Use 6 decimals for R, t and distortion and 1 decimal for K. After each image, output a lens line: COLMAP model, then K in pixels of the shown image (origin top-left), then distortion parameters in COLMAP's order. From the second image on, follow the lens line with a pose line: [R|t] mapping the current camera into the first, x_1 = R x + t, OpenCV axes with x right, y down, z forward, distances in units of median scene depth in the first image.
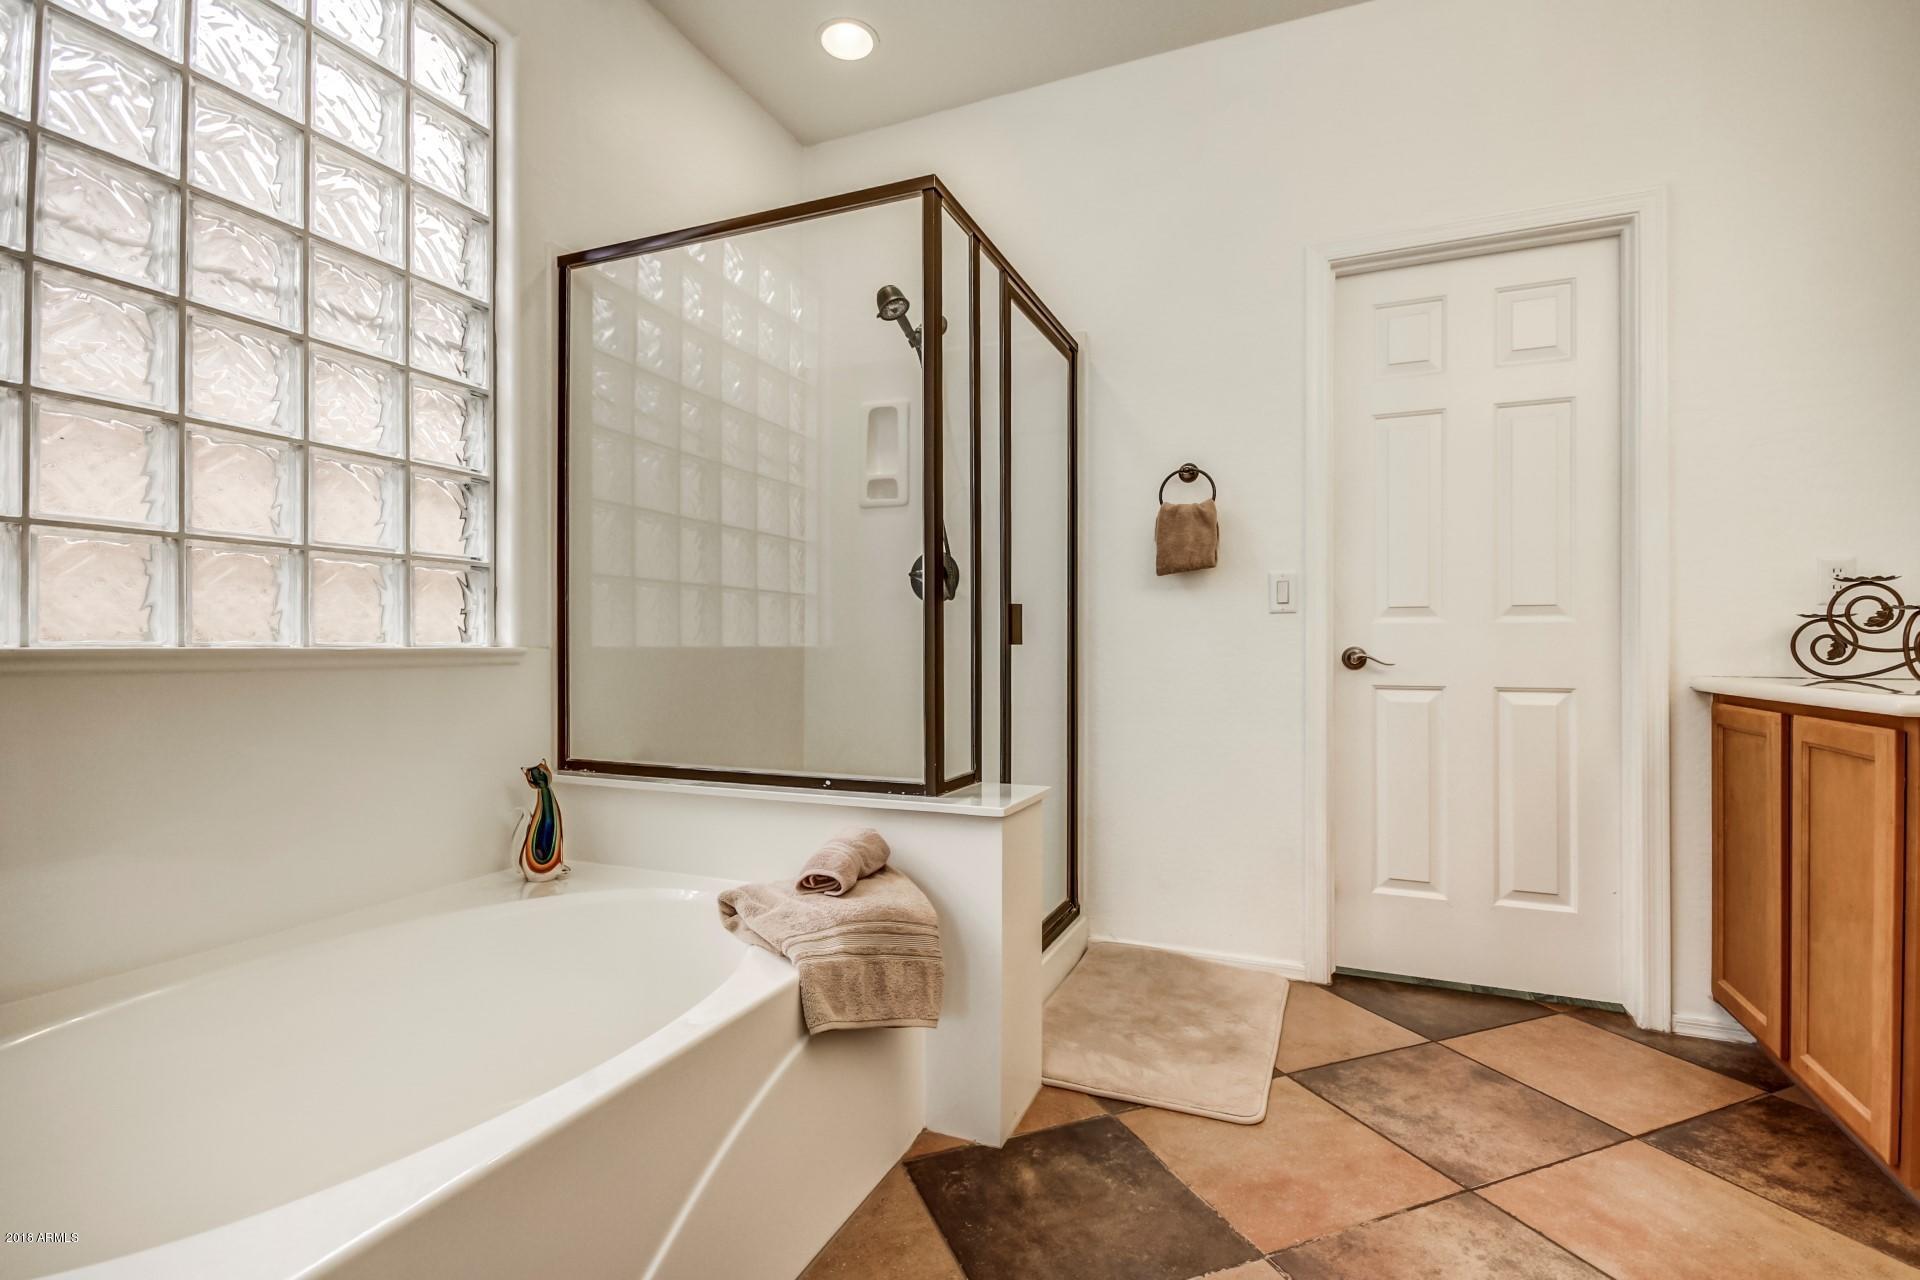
lens RADIAL K [[903.5, 0, 960.6], [0, 903.5, 645.7], [0, 0, 1]] dist [0.001055, -0.000309]
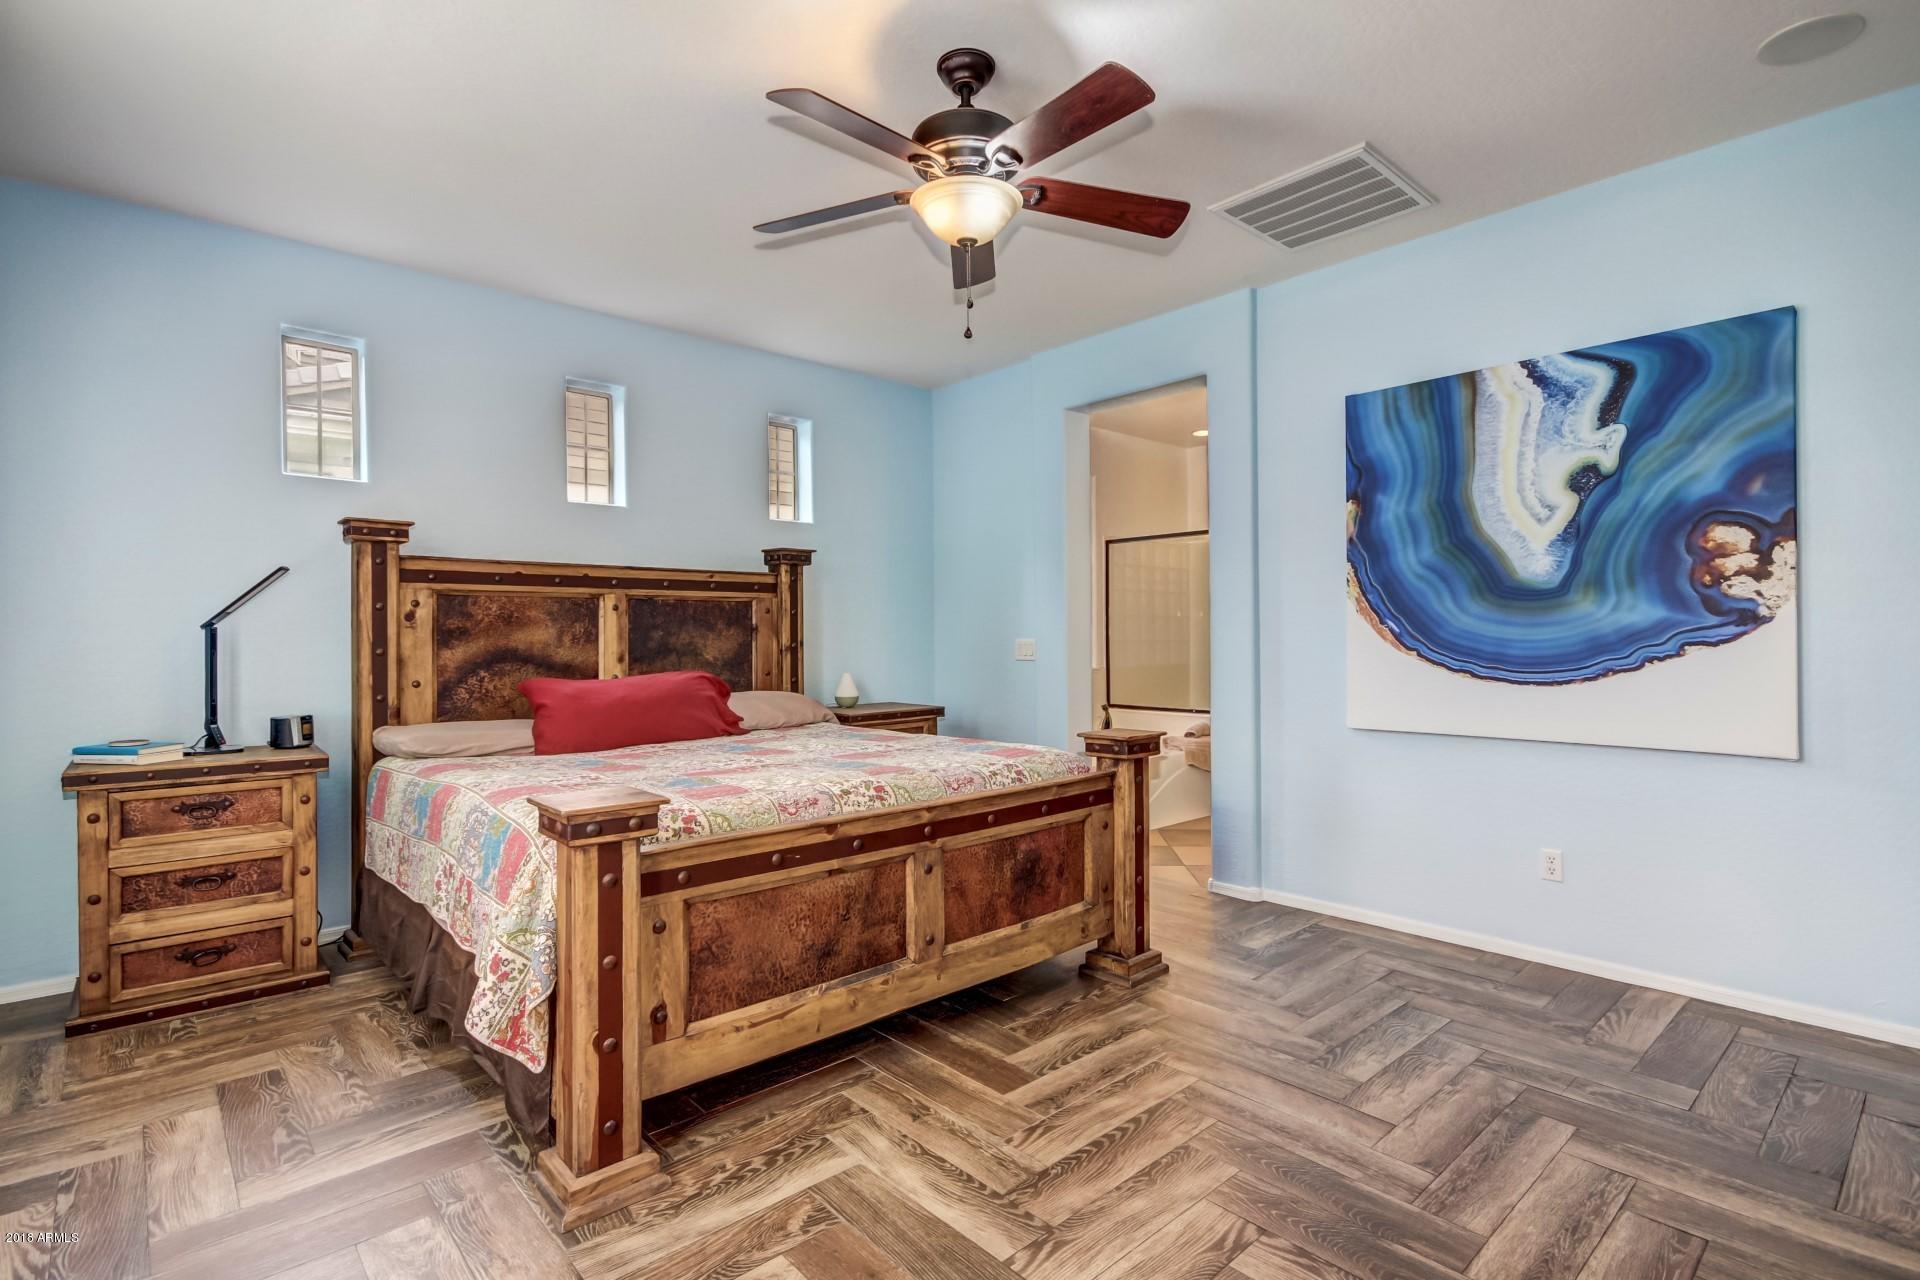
lens RADIAL K [[903.5, 0, 960.6], [0, 903.5, 645.7], [0, 0, 1]] dist [0.001055, -0.000309]
pose [[0.908676, -0.004230, -0.417480, 0.412124], [0.005710, 0.999981, 0.002297, -0.088025], [0.417463, -0.004471, 0.908683, -2.119811]]
